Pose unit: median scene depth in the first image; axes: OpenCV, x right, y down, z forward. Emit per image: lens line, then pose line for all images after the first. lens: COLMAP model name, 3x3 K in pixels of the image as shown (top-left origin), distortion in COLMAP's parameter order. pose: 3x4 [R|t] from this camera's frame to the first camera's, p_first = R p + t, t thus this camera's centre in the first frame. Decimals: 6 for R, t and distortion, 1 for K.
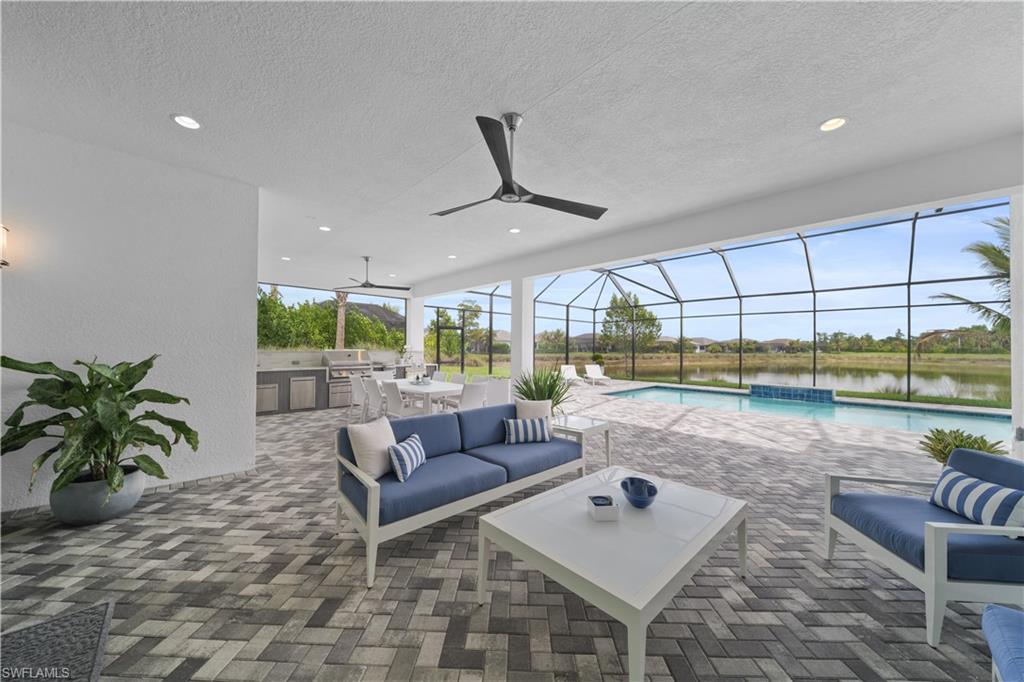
lens RADIAL K [[356.0, 0, 514.2], [0, 356.0, 342.8], [0, 0, 1]] dist [-0.007705, -0.000073]
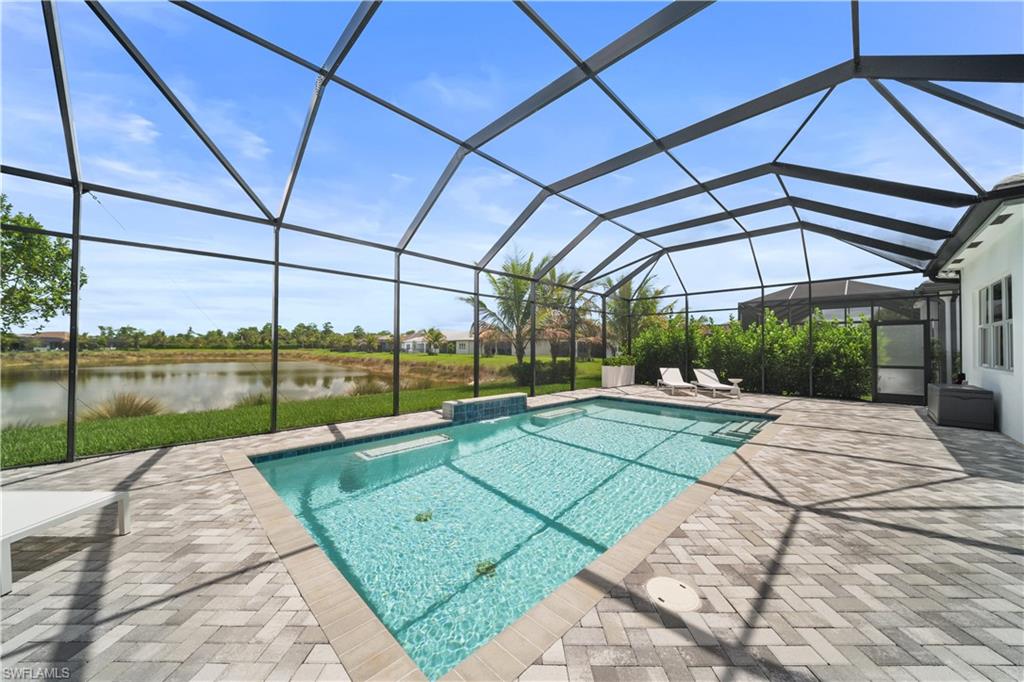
lens RADIAL K [[356.0, 0, 514.2], [0, 356.0, 342.8], [0, 0, 1]] dist [-0.007705, -0.000073]
pose [[-0.020335, 0.006747, 0.999770, 0.062429], [-0.016351, 0.999841, -0.007080, 0.013275], [-0.999660, -0.016491, -0.020221, 0.655052]]
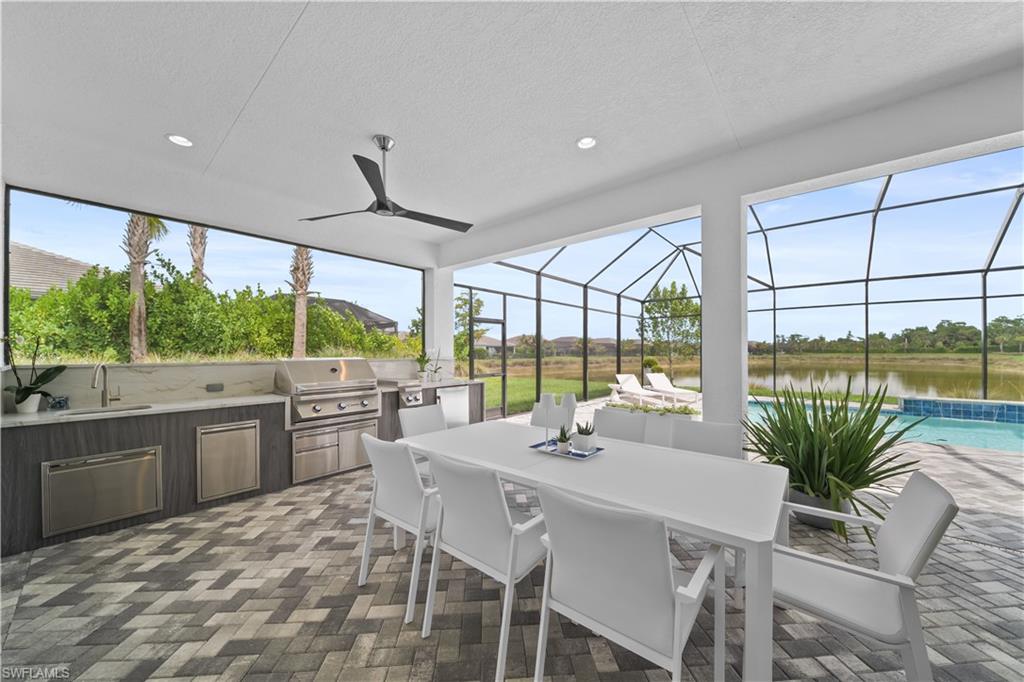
lens RADIAL K [[364.8, 0, 520.1], [0, 364.8, 350.3], [0, 0, 1]] dist [-0.007360, -0.000115]
pose [[0.994584, -0.010546, 0.103398, -0.135241], [0.009687, 0.999914, 0.008810, 0.003352], [-0.103482, -0.007761, 0.994601, 0.246940]]
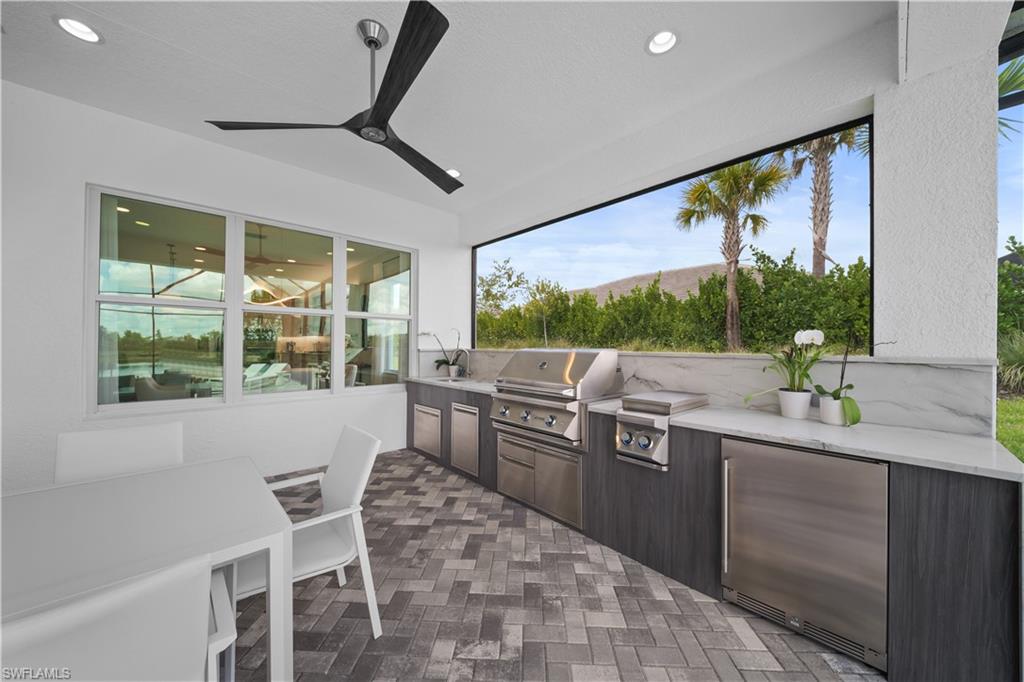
lens RADIAL K [[356.6, 0, 508.2], [0, 356.6, 343.5], [0, 0, 1]] dist [-0.001814, -0.000092]
pose [[-0.023052, -0.012028, -0.999662, -0.055481], [0.004571, 0.999916, -0.012136, 0.009661], [0.999724, -0.004849, -0.022995, 0.506018]]
